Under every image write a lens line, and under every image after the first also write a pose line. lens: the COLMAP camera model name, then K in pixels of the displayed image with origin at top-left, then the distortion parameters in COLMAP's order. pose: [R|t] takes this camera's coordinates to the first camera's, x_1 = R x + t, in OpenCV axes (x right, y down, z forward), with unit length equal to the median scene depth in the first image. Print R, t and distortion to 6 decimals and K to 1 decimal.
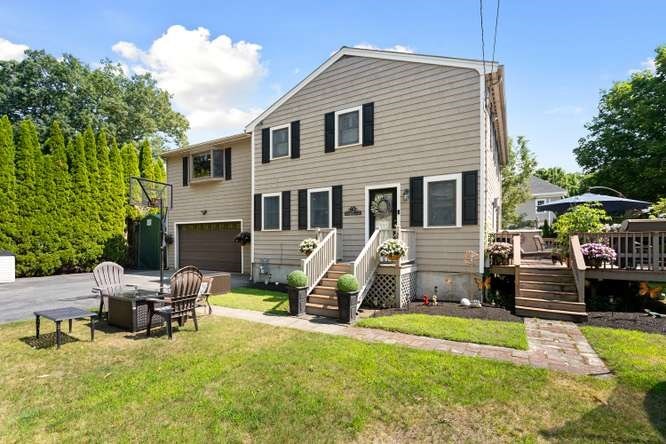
lens RADIAL K [[308.6, 0, 347.0], [0, 308.6, 242.6], [0, 0, 1]] dist [0.012537, -0.003573]
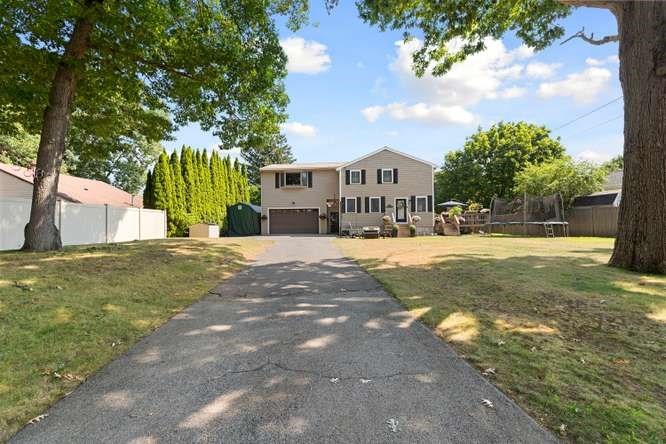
lens RADIAL K [[308.6, 0, 331.3], [0, 308.6, 222.2], [0, 0, 1]] dist [0.012537, -0.003573]
pose [[0.909759, -0.005609, 0.415098, -1.482698], [0.010455, 0.999901, -0.009404, 0.056566], [-0.415005, 0.012895, 0.909728, -1.198426]]
